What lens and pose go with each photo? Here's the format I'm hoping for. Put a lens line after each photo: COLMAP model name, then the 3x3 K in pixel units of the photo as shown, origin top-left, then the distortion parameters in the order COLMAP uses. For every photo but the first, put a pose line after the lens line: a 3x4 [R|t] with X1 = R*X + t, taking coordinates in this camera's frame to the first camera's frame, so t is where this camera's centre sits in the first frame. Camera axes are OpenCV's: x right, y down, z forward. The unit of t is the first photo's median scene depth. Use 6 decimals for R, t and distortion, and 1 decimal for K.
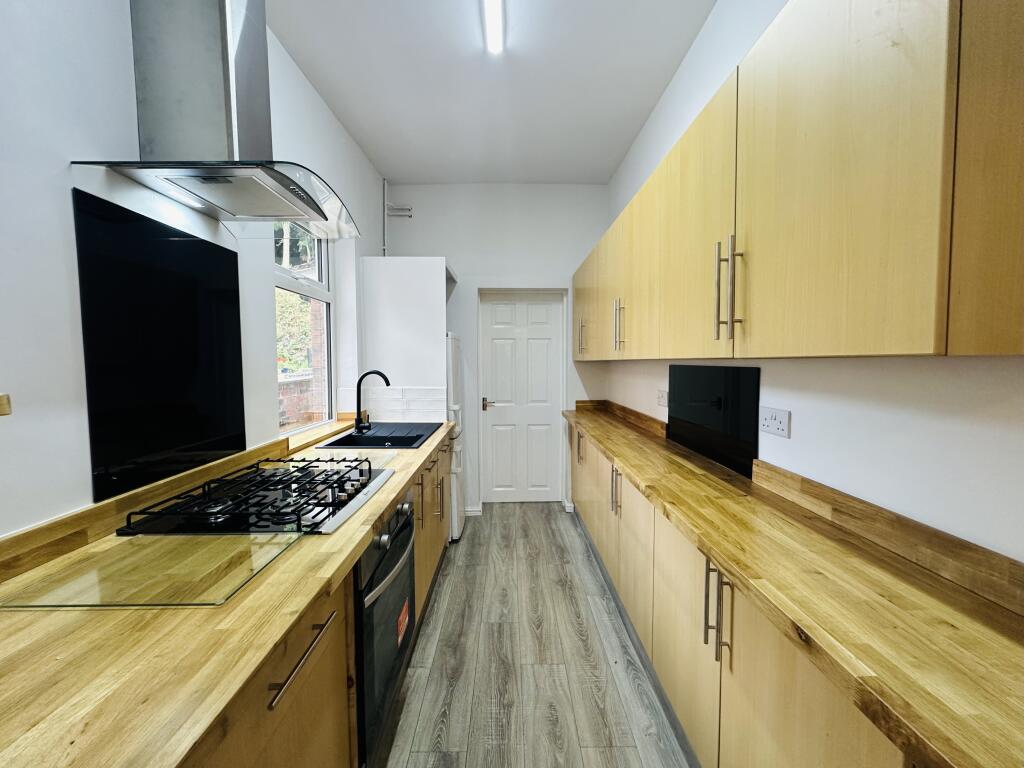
lens RADIAL K [[408.2, 0, 509.7], [0, 408.2, 383.2], [0, 0, 1]] dist [0.001484, 0.000180]
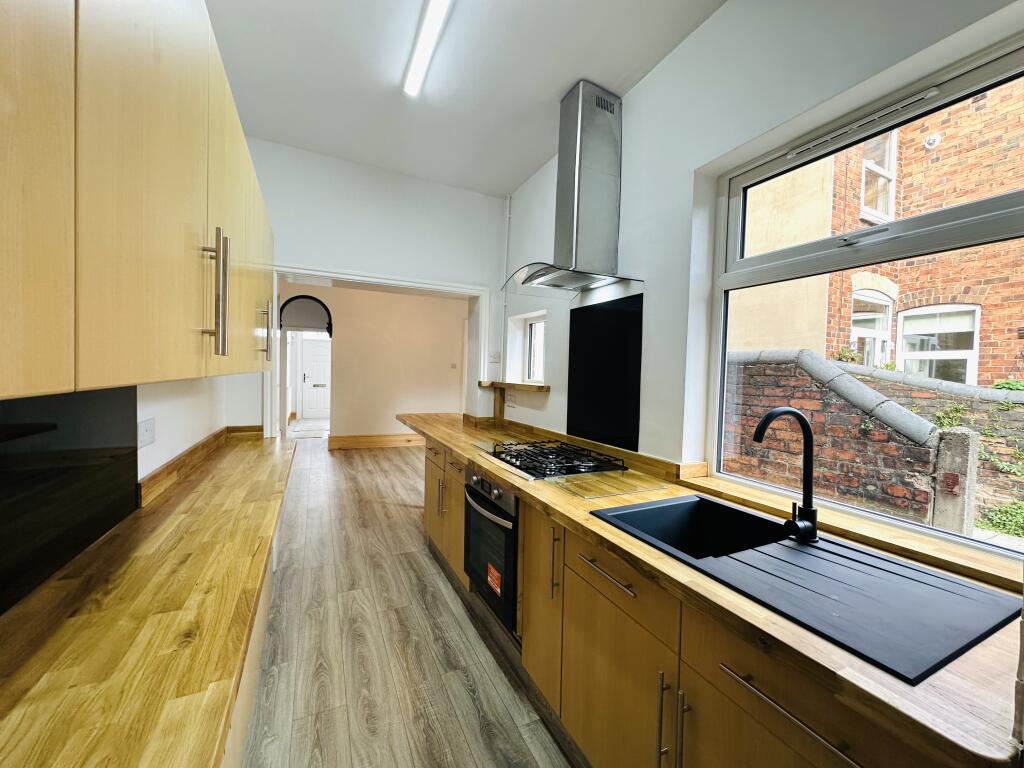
lens RADIAL K [[408.2, 0, 509.7], [0, 408.2, 383.2], [0, 0, 1]] dist [0.001484, 0.000180]
pose [[-0.905147, -0.003491, -0.425084, 0.237123], [-0.041765, 0.995859, 0.080752, -0.133482], [0.423042, 0.090846, -0.901545, 2.045544]]
